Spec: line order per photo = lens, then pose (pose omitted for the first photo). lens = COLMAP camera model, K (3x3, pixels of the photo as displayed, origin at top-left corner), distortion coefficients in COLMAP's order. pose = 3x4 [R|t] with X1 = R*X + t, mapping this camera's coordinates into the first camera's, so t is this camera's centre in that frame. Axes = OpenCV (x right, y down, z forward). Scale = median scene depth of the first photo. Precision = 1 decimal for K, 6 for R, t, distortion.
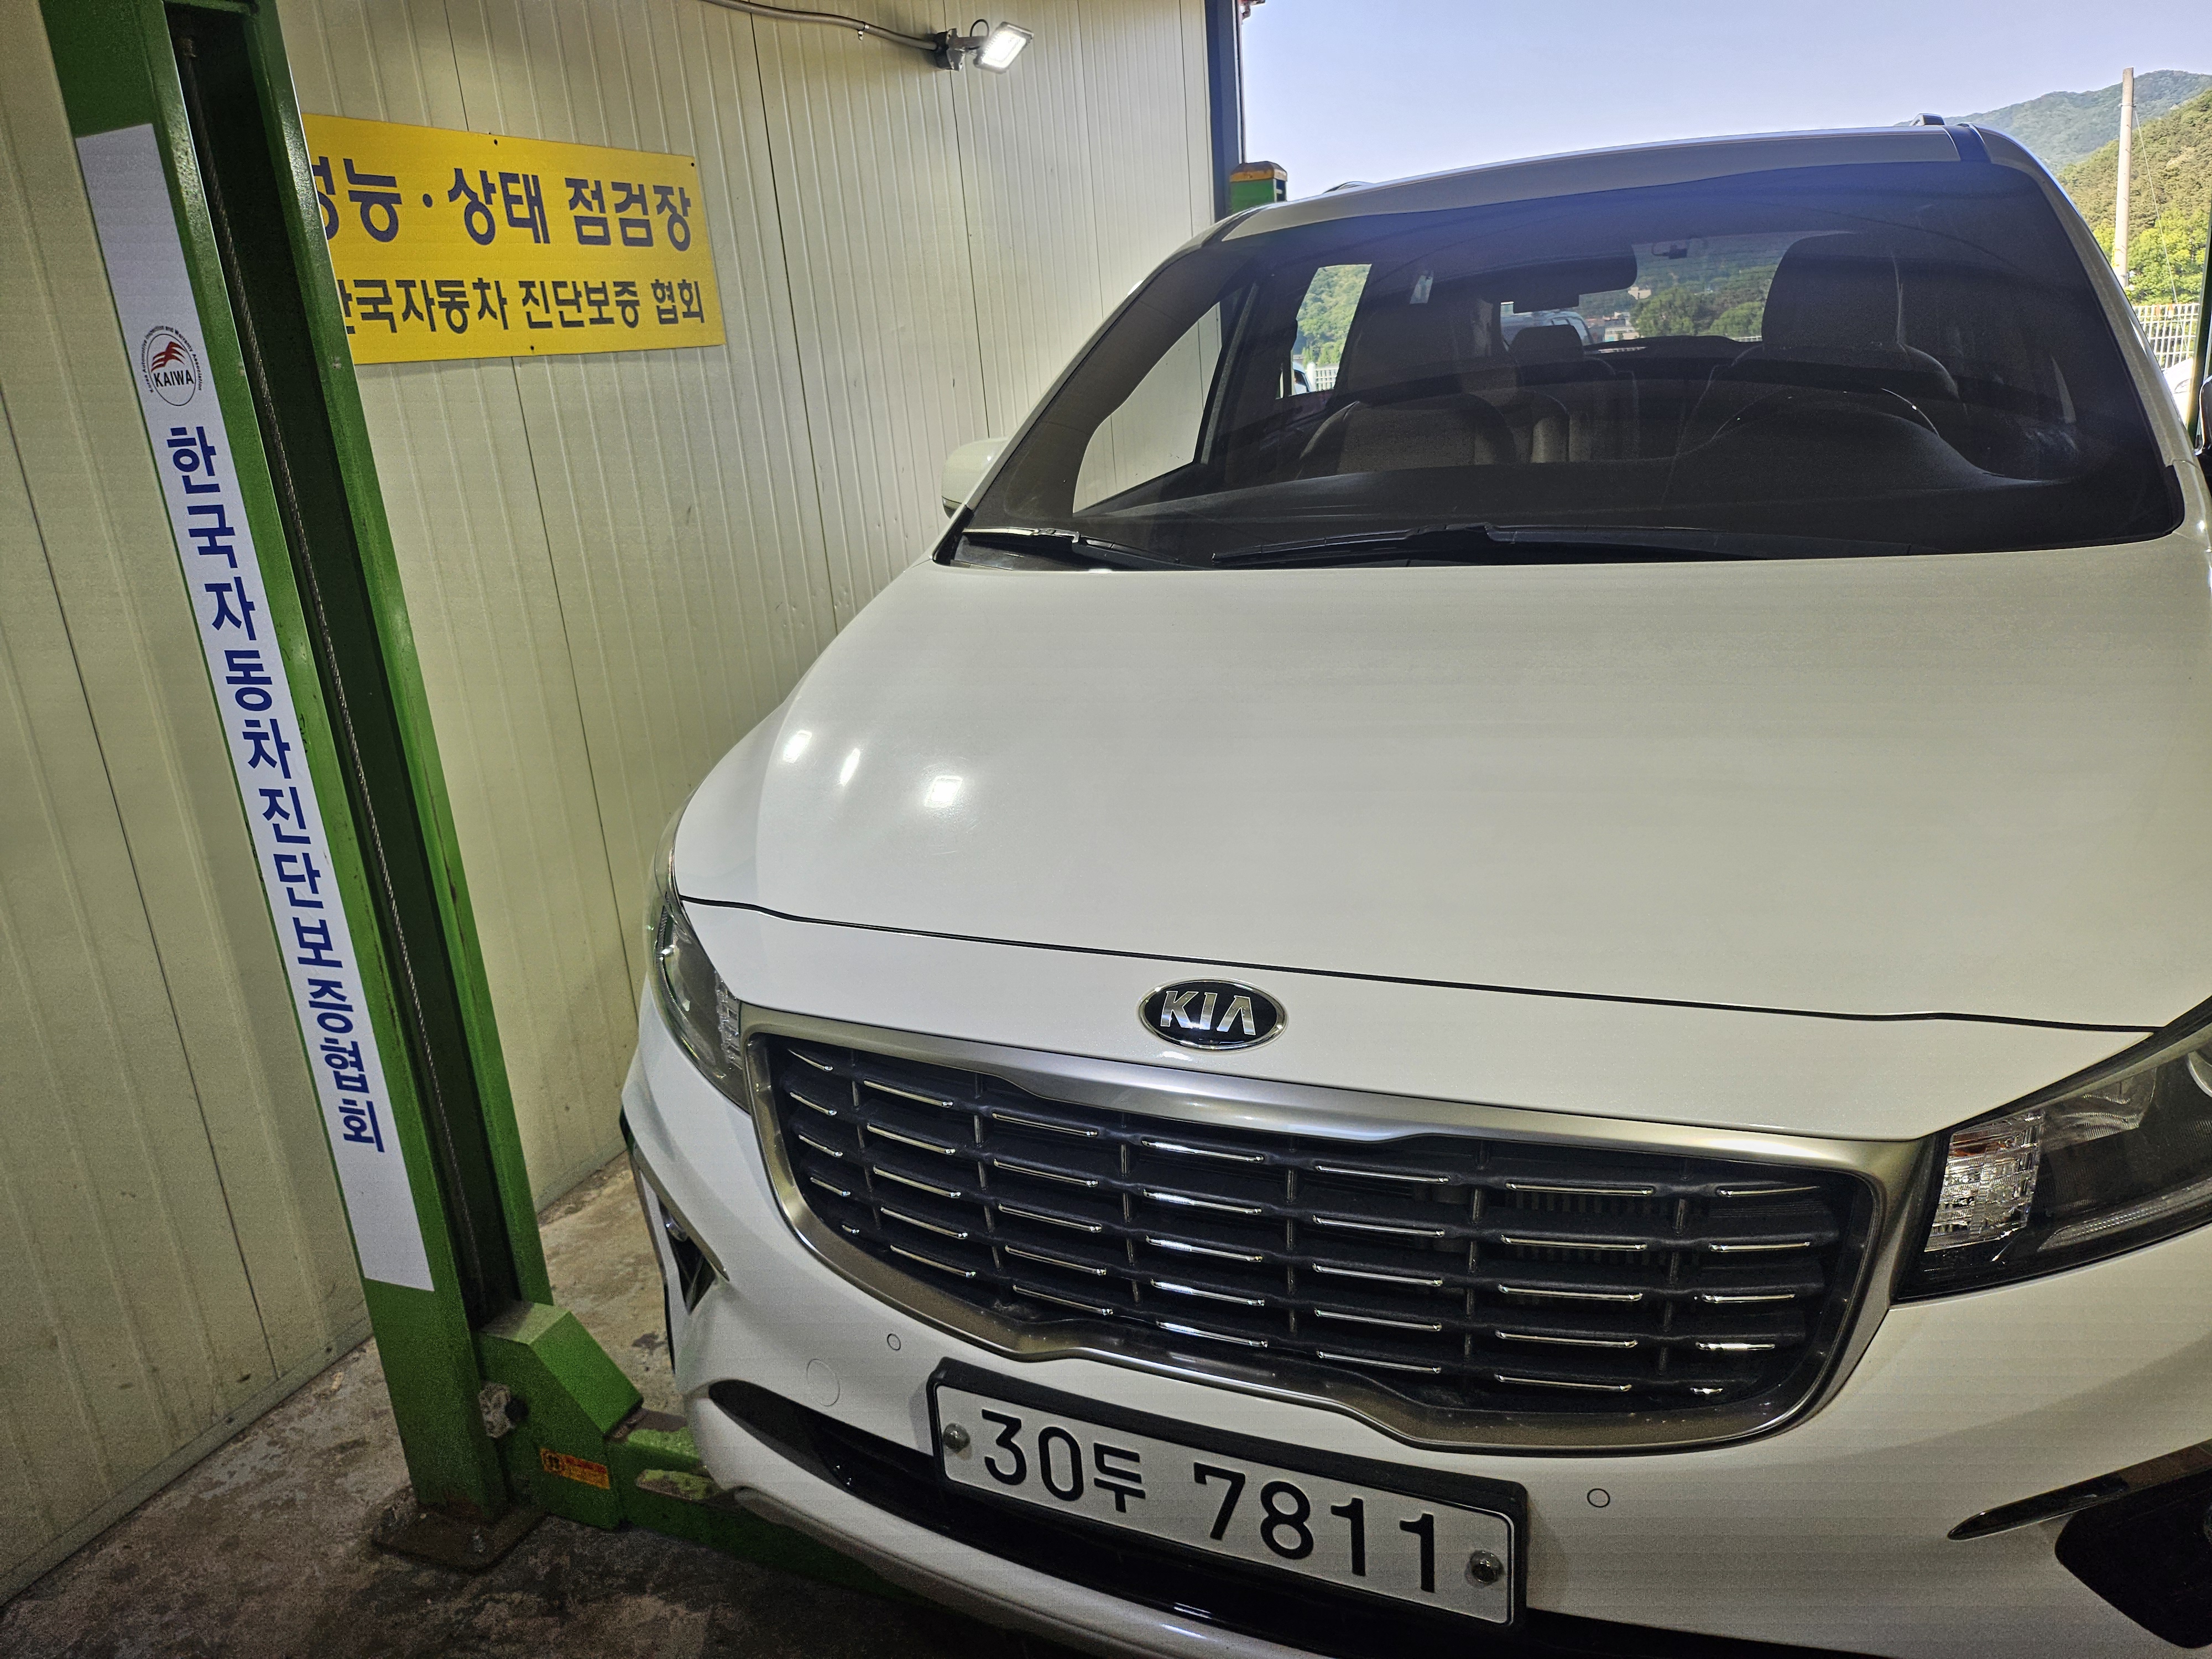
lens RADIAL K [[1504.3, 0, 1098.3], [0, 1504.3, 845.5], [0, 0, 1]] dist [0.065176, -0.065405]
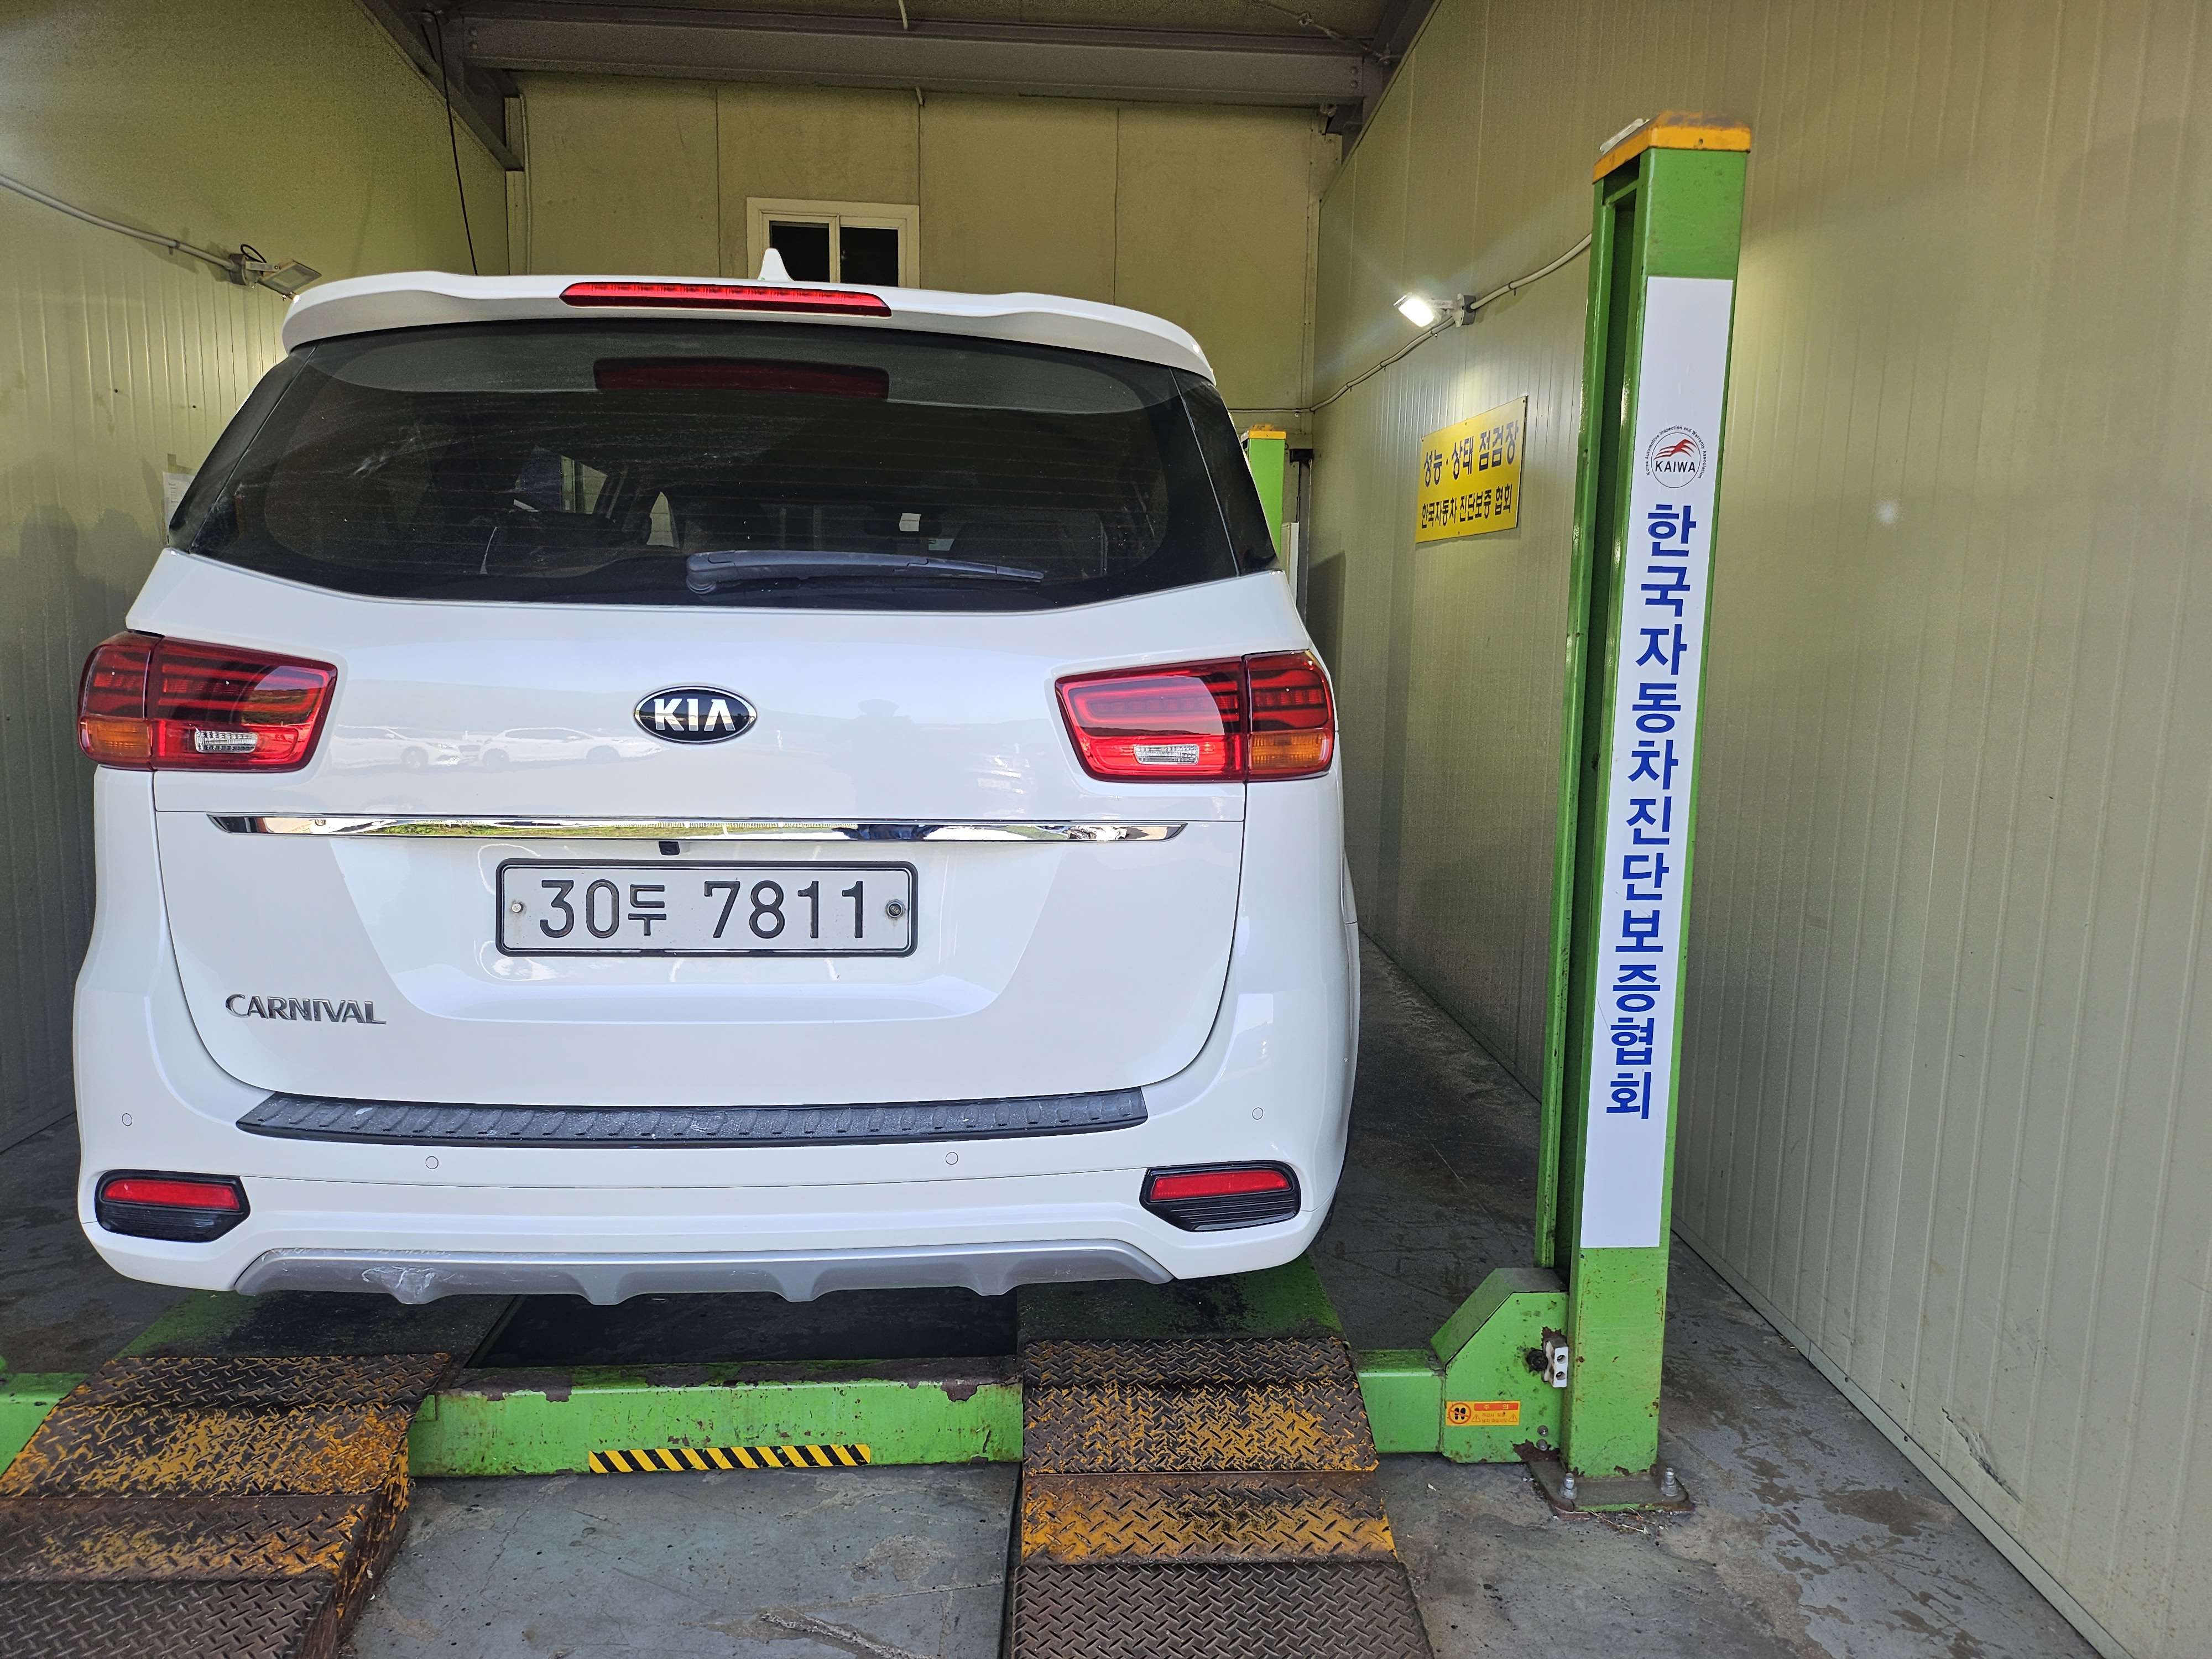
lens RADIAL K [[1504.3, 0, 1122.8], [0, 1504.3, 823.8], [0, 0, 1]] dist [0.065176, -0.065405]
pose [[0.873610, 0.028303, 0.485802, -1.388805], [0.058333, 0.985018, -0.162288, 0.143540], [-0.483117, 0.170114, 0.858871, 0.157150]]
